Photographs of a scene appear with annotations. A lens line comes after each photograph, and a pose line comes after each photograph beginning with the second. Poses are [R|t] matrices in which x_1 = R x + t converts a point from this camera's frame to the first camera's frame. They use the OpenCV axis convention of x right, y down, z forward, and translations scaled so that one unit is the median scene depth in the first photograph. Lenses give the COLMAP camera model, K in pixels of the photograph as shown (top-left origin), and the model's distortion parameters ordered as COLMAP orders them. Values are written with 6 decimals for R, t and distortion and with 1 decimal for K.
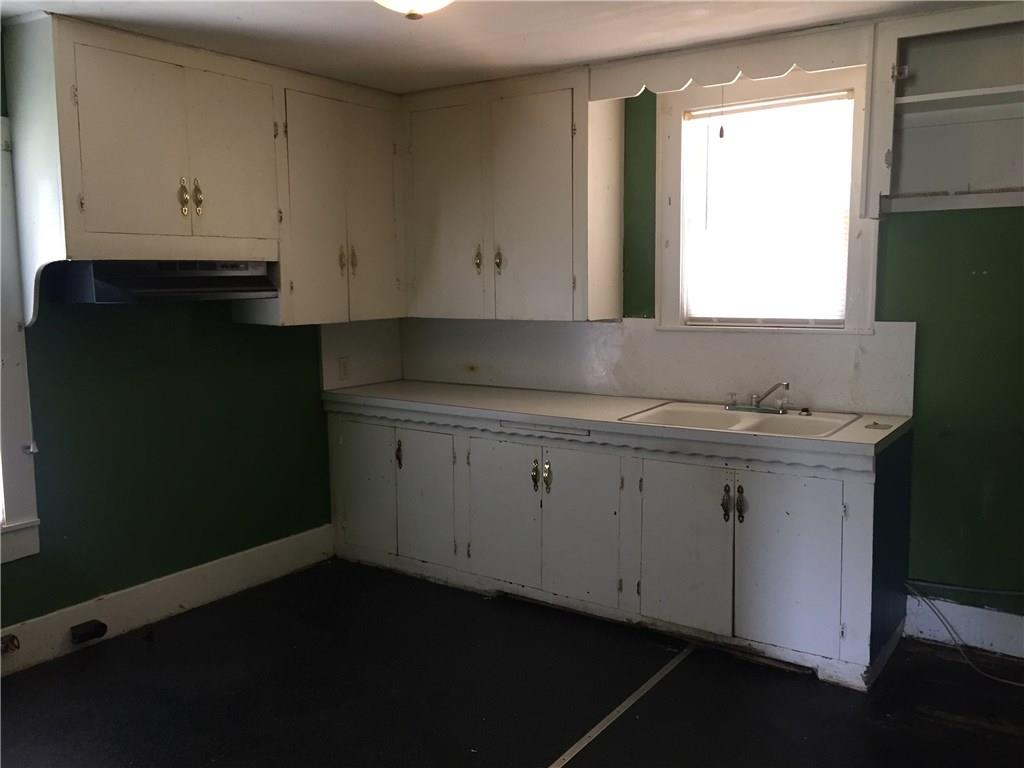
lens RADIAL K [[878.0, 0, 512.1], [0, 878.0, 377.2], [0, 0, 1]] dist [0.042871, -0.016511]
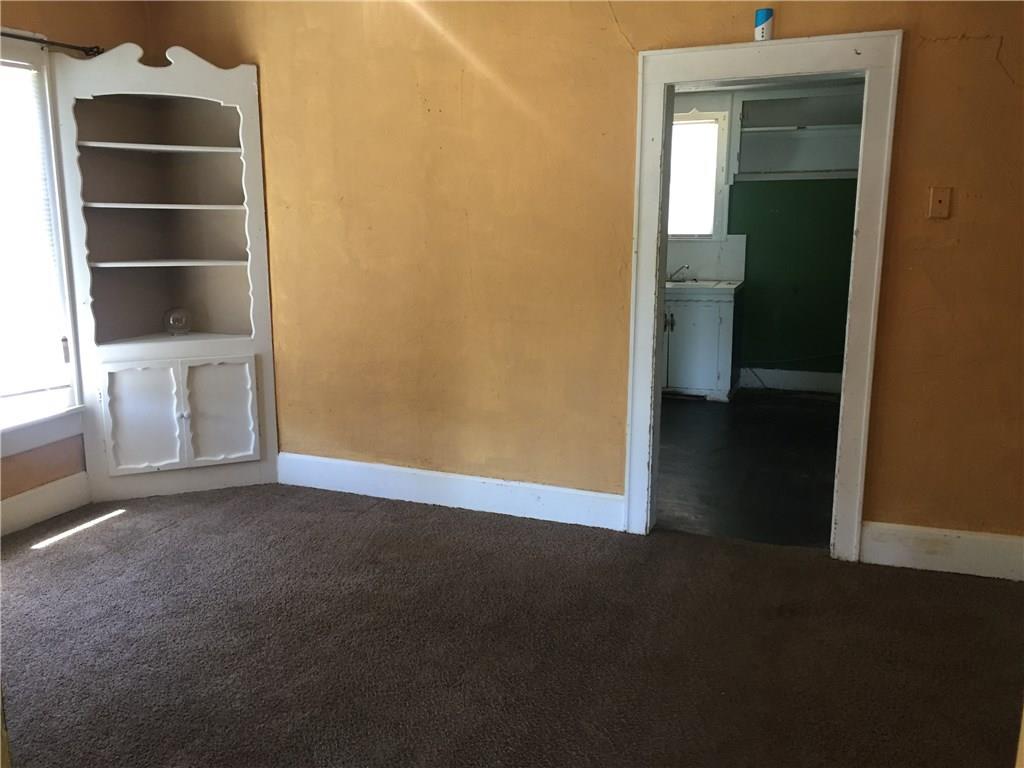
lens RADIAL K [[878.0, 0, 509.9], [0, 878.0, 387.2], [0, 0, 1]] dist [0.042871, -0.016511]
pose [[0.970950, -0.041574, 0.235643, -0.613566], [0.022817, 0.996390, 0.081775, 0.117939], [-0.238192, -0.074023, 0.968393, -0.943349]]
